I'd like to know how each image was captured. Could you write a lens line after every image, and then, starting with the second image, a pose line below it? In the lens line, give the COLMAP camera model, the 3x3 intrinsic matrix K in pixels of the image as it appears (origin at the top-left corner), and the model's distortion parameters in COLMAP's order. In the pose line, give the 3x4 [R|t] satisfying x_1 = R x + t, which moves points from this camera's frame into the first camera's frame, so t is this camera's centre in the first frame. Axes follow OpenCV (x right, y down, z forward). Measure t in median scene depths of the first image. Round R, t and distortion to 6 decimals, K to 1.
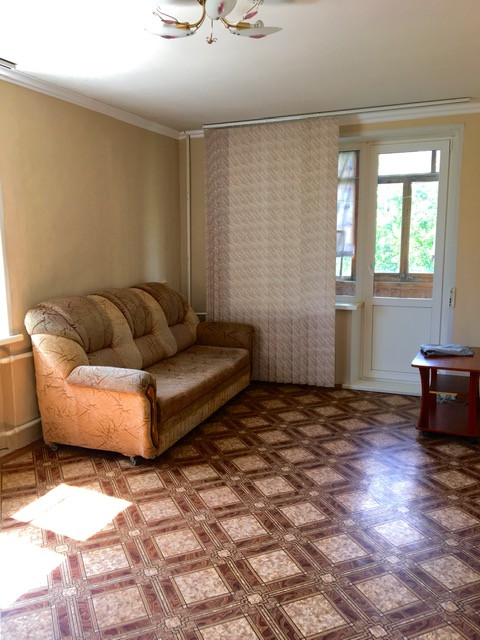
lens RADIAL K [[538.3, 0, 240.0], [0, 538.3, 319.5], [0, 0, 1]] dist [0.007317, 0.004543]
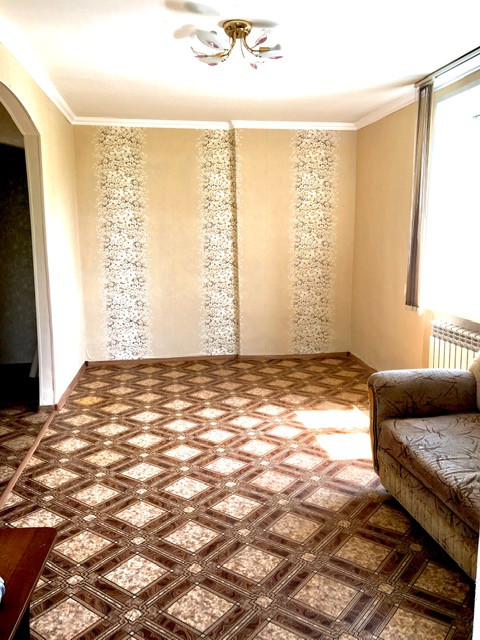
lens RADIAL K [[538.3, 0, 239.9], [0, 538.3, 319.8], [0, 0, 1]] dist [0.007317, 0.004543]
pose [[-0.861425, 0.093432, -0.499216, 0.513973], [-0.072092, 0.950486, 0.302288, -0.269338], [0.502742, 0.296388, -0.812037, 1.788018]]
